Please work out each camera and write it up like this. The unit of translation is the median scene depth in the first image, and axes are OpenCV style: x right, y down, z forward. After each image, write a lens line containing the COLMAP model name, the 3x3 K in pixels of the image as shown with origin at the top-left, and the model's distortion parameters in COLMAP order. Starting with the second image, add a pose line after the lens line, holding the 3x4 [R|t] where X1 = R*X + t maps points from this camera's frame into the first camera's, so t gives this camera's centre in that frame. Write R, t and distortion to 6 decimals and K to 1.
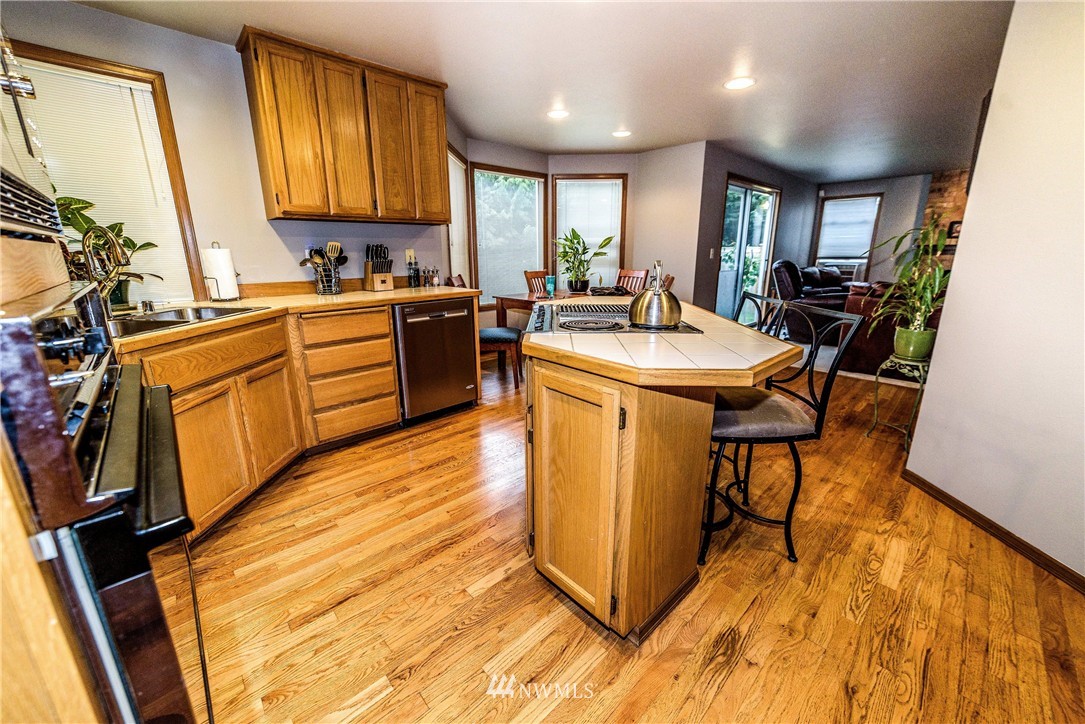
lens RADIAL K [[416.6, 0, 542.5], [0, 416.6, 362.0], [0, 0, 1]] dist [-0.032892, 0.000220]
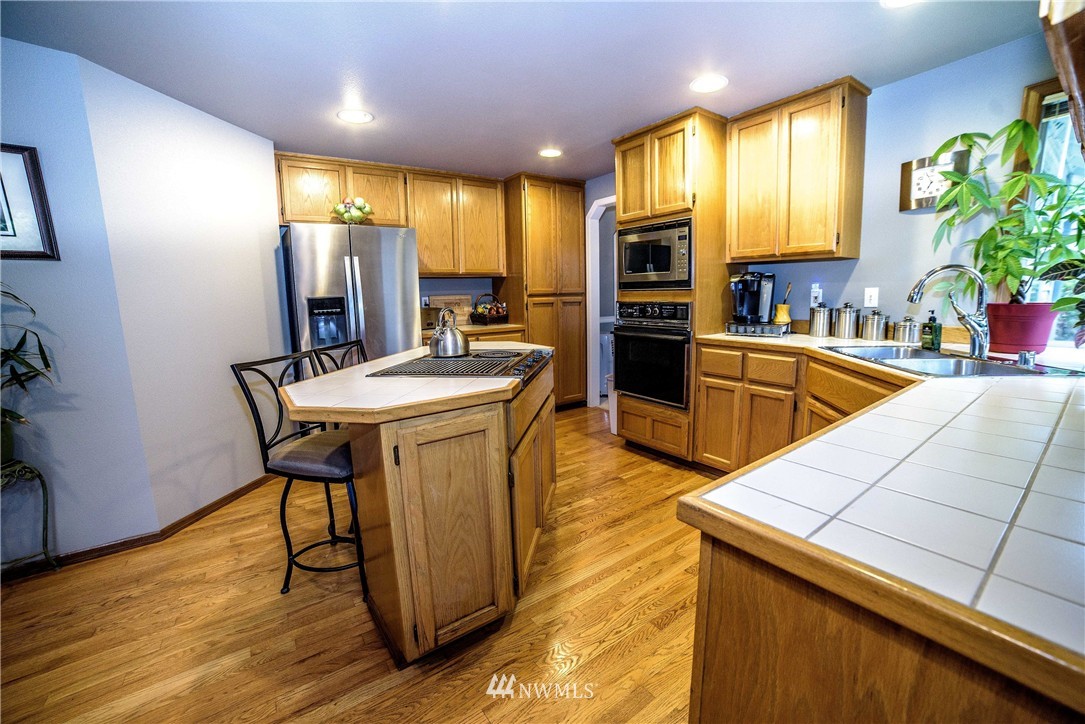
lens RADIAL K [[440.2, 0, 542.5], [0, 440.2, 362.0], [0, 0, 1]] dist [-0.042965, 0.000170]
pose [[-0.990542, 0.011508, 0.136723, -0.224716], [0.066143, 0.913095, 0.402345, -0.663773], [-0.120211, 0.407584, -0.905221, 2.396145]]
